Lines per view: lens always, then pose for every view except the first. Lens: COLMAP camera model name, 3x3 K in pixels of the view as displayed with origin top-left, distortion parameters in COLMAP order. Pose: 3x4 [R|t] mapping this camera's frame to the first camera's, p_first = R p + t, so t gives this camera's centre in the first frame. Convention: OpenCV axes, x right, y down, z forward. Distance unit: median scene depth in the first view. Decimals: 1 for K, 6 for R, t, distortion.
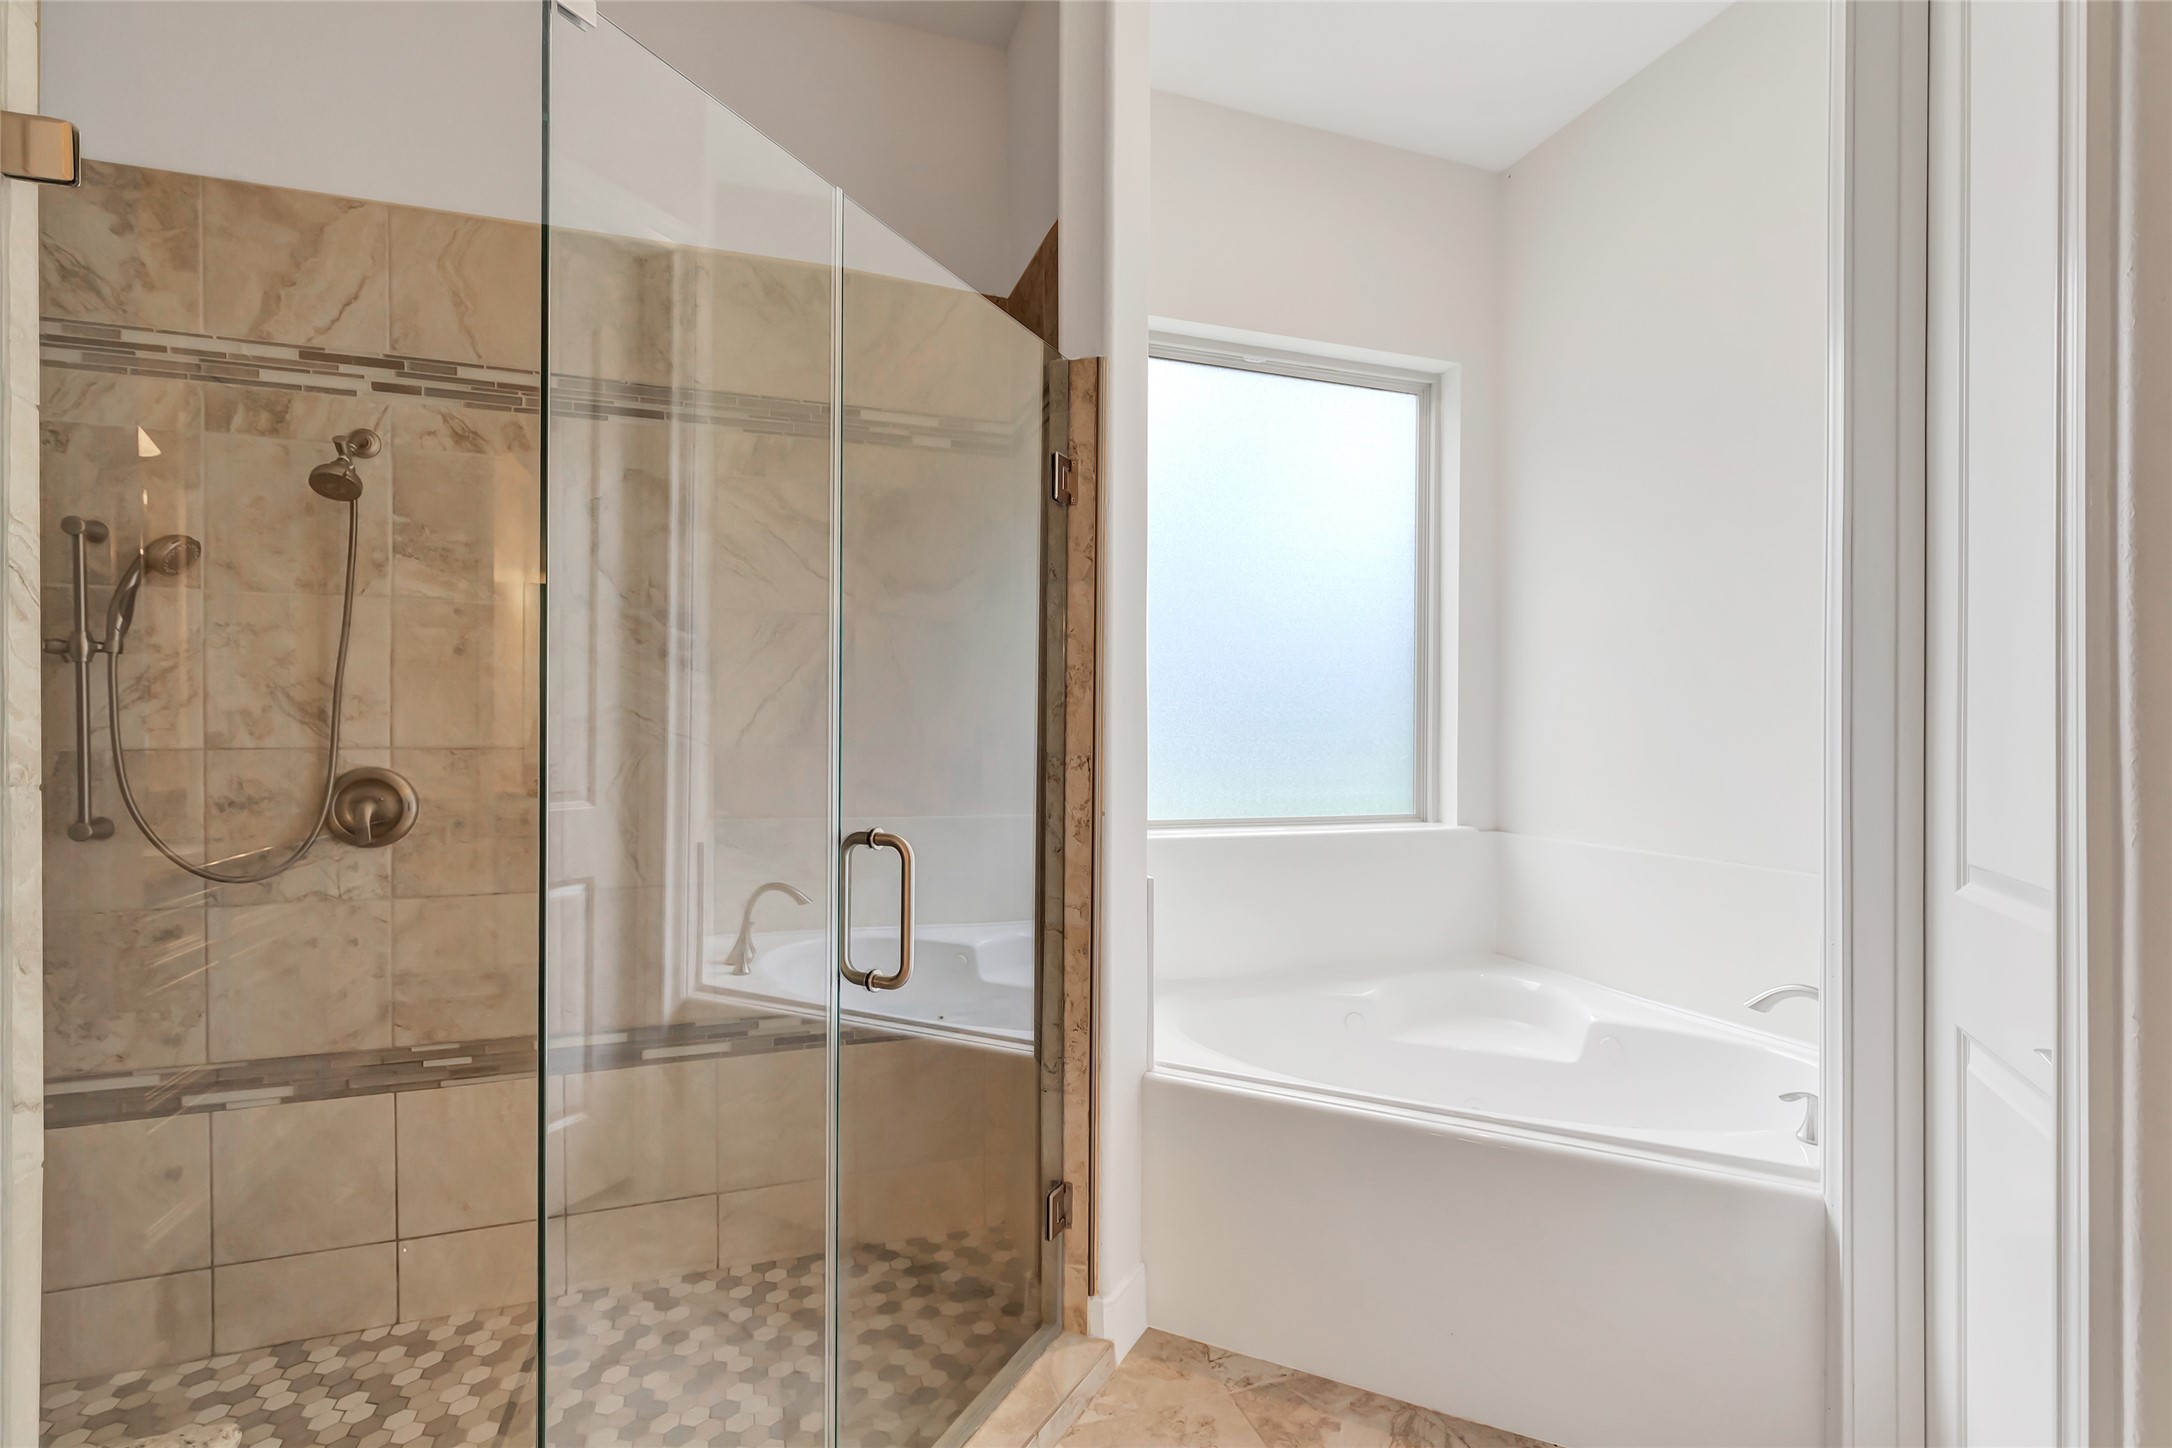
lens RADIAL K [[1006.3, 0, 1083.6], [0, 1006.3, 732.4], [0, 0, 1]] dist [0.006131, -0.000290]
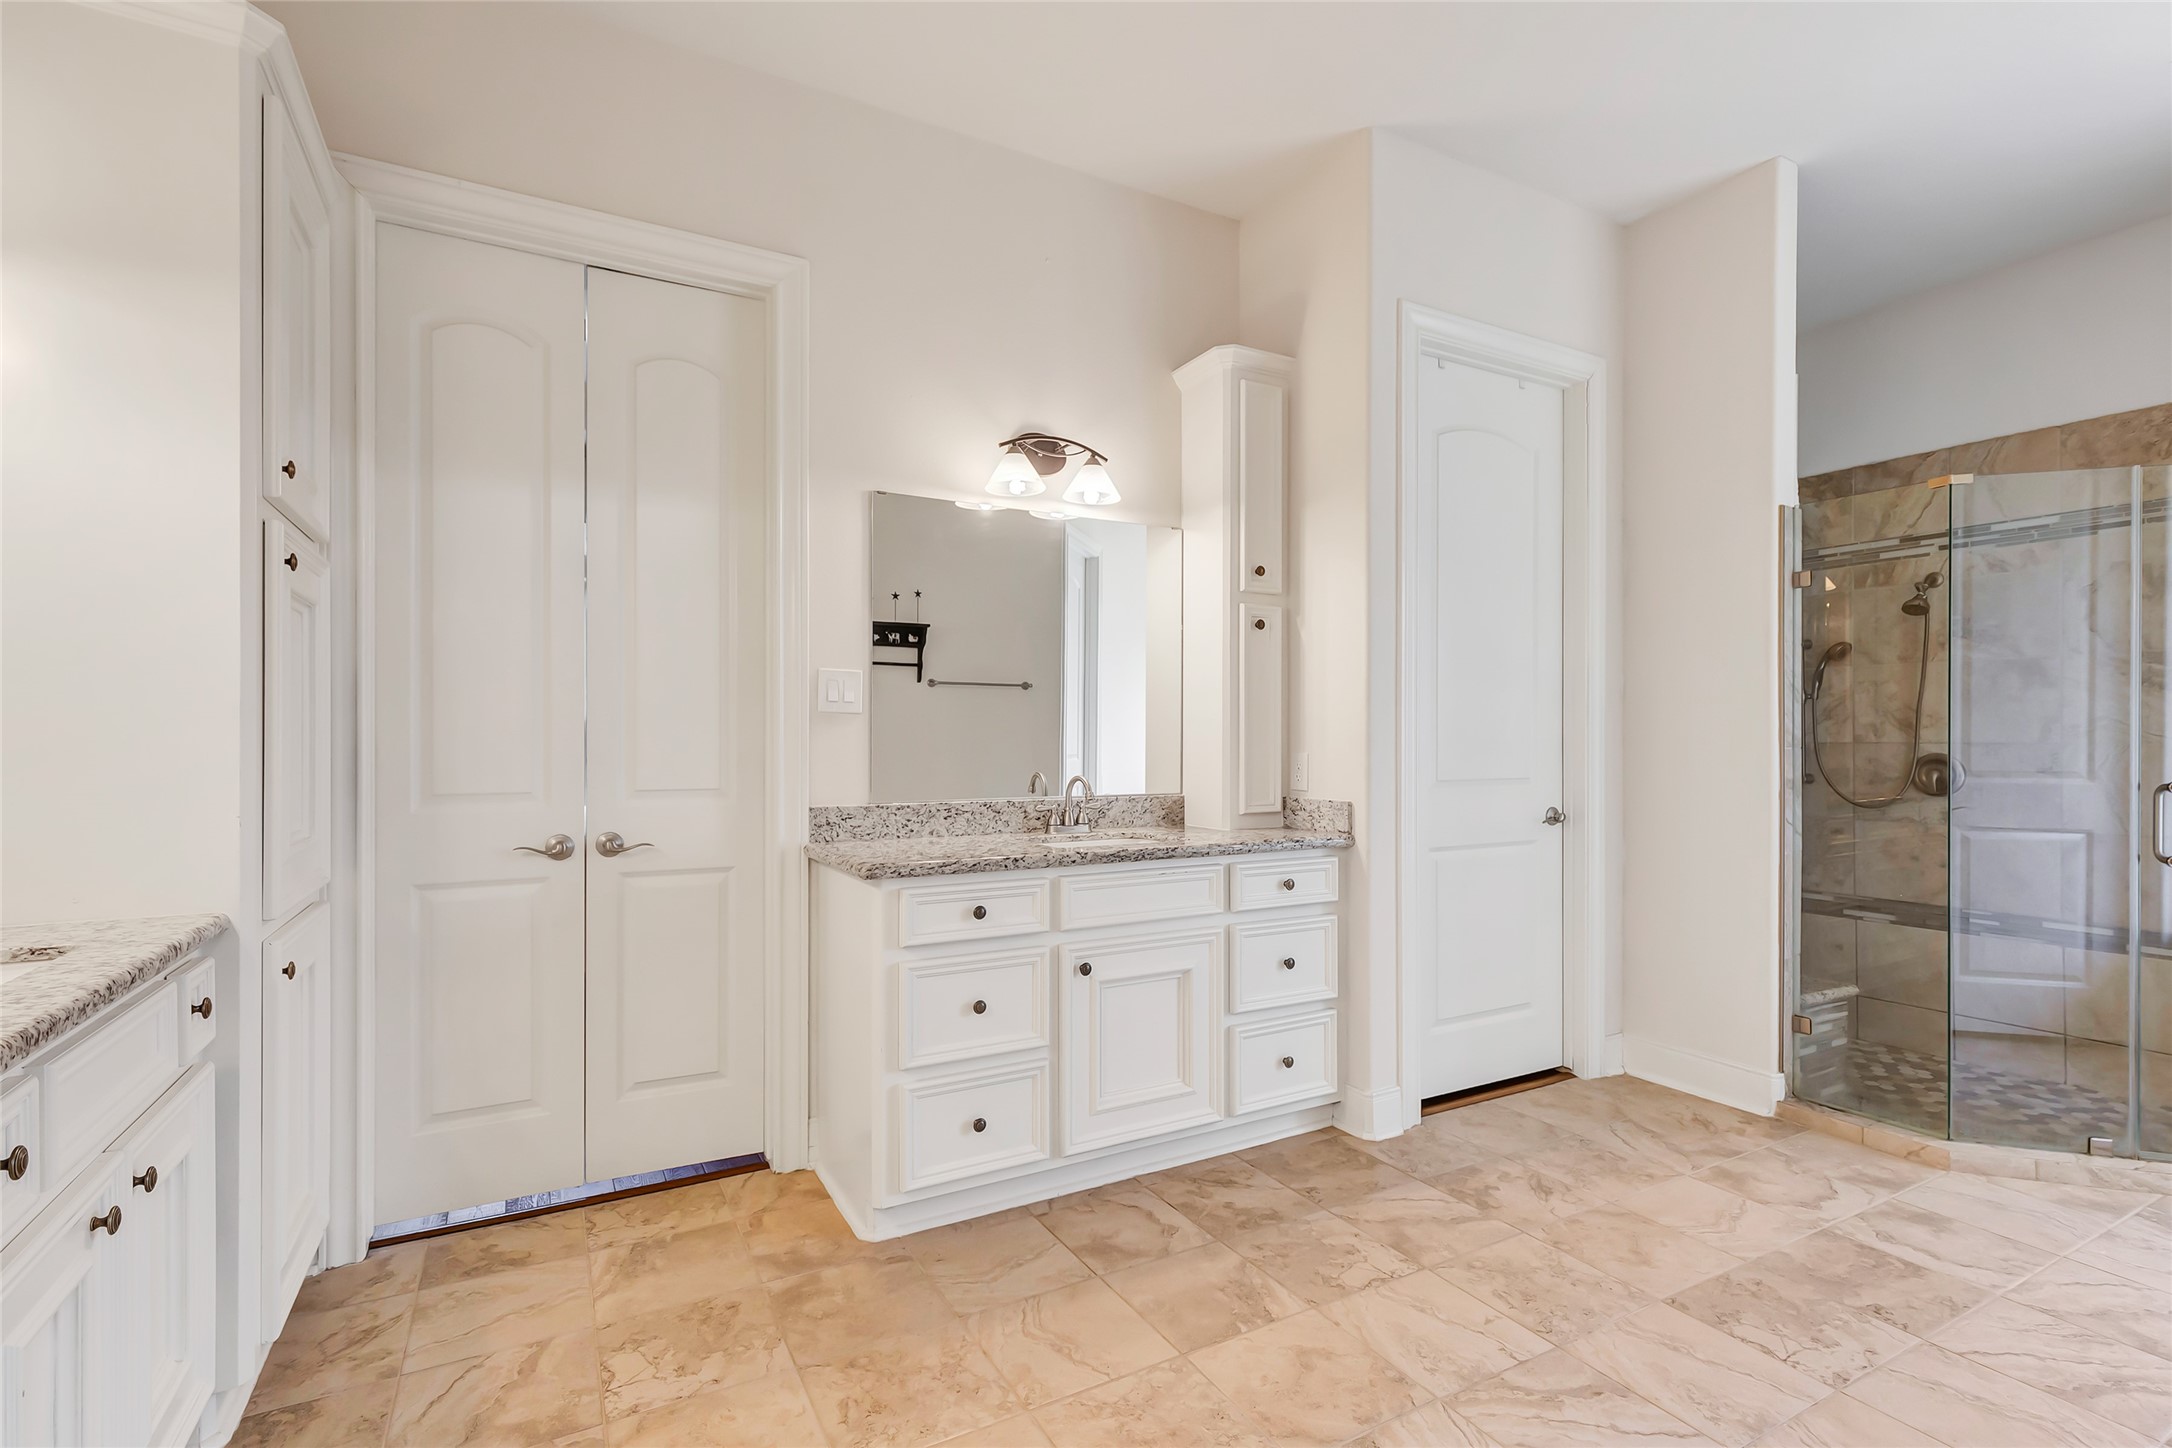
lens RADIAL K [[1006.3, 0, 1076.8], [0, 1006.3, 738.2], [0, 0, 1]] dist [0.006131, -0.000290]
pose [[0.175284, -0.003634, -0.984511, 0.861126], [-0.006275, 0.999969, -0.004808, 0.026174], [0.984498, 0.007020, 0.175256, -0.900258]]
